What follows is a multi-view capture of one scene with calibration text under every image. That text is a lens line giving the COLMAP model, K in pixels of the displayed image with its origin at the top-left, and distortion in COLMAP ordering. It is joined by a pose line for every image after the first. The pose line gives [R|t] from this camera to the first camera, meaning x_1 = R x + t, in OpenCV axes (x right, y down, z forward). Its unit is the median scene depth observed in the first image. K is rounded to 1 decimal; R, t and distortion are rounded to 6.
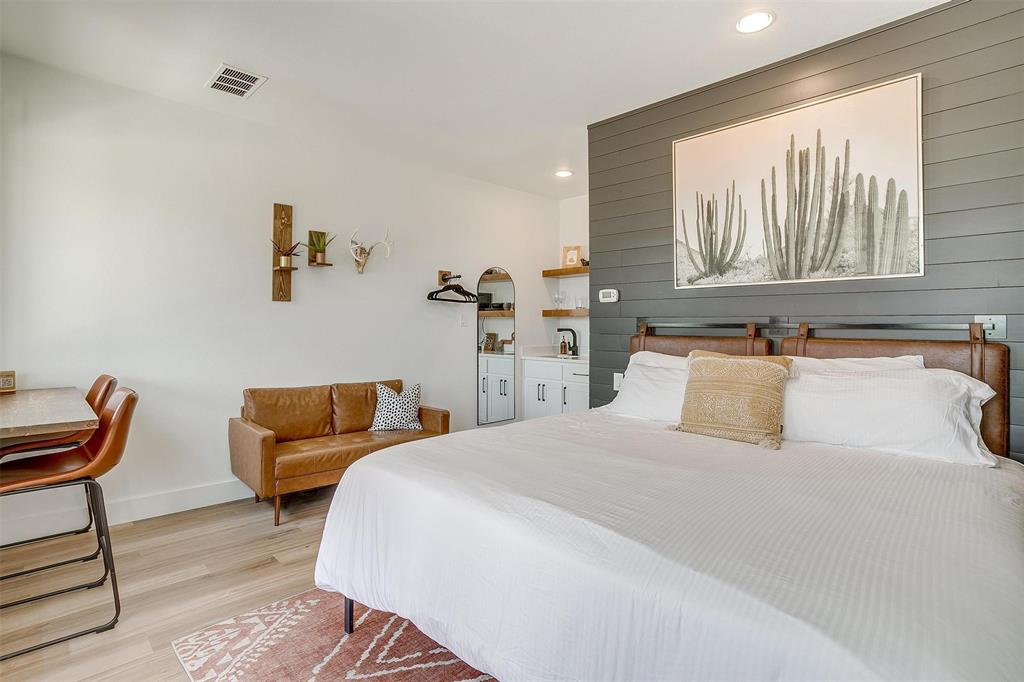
lens RADIAL K [[499.4, 0, 505.9], [0, 499.4, 339.0], [0, 0, 1]] dist [-0.034196, 0.000023]
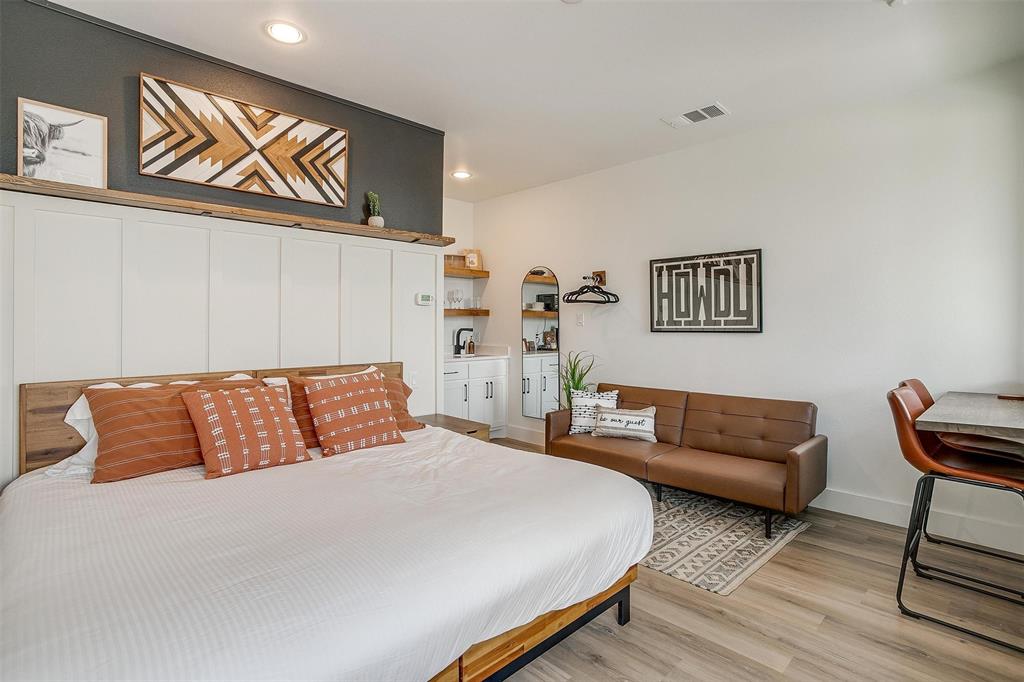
lens RADIAL K [[499.4, 0, 505.9], [0, 499.4, 339.0], [0, 0, 1]] dist [-0.034196, 0.000023]
pose [[0.011054, -0.038604, 0.999193, -0.942779], [0.021251, 0.999038, 0.038363, -0.037000], [-0.999713, 0.020810, 0.011863, 0.939893]]
